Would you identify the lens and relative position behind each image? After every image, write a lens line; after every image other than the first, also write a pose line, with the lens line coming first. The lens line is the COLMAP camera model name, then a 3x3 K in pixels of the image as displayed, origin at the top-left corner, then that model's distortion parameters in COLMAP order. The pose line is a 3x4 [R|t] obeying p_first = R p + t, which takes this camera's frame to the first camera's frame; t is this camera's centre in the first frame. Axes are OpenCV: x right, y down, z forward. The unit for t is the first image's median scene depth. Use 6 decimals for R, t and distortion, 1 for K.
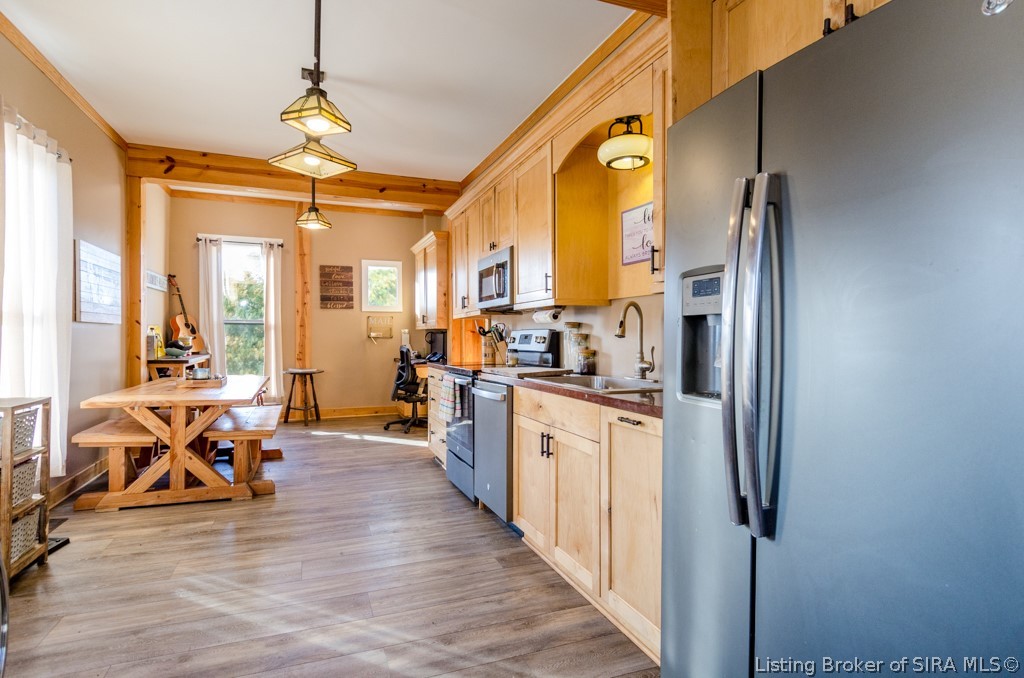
lens RADIAL K [[533.0, 0, 512.0], [0, 533.0, 339.0], [0, 0, 1]] dist [0.002619, -0.001340]
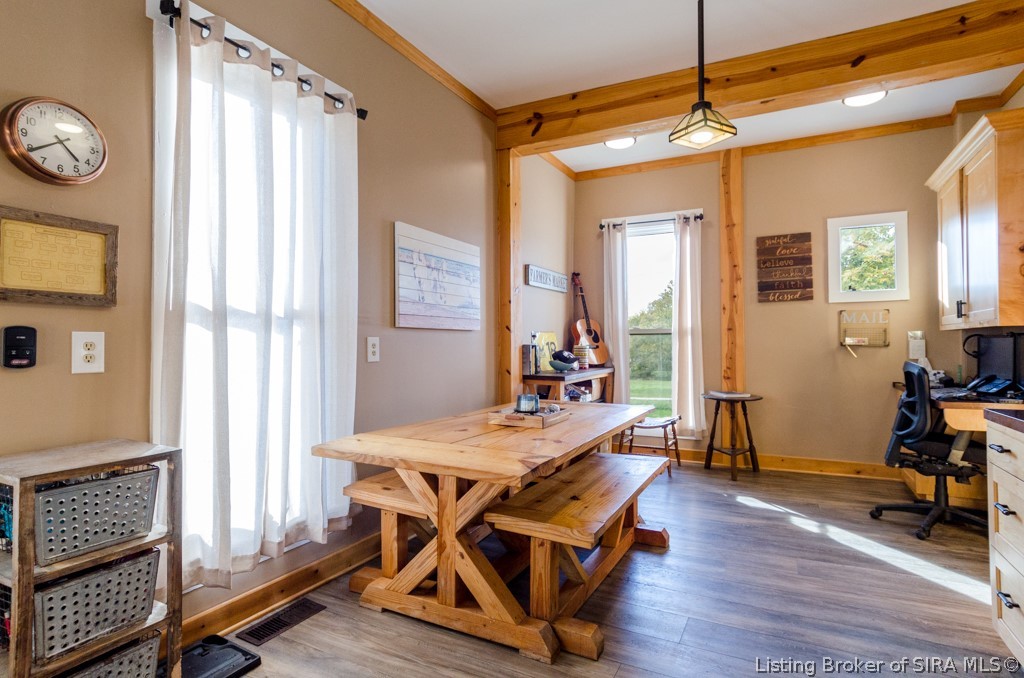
lens RADIAL K [[533.0, 0, 512.0], [0, 533.0, 339.0], [0, 0, 1]] dist [0.002619, -0.001340]
pose [[0.662232, -0.013680, -0.749174, -0.072395], [0.001848, 0.999860, -0.016624, -0.001279], [0.749297, 0.009625, 0.662164, 0.365696]]
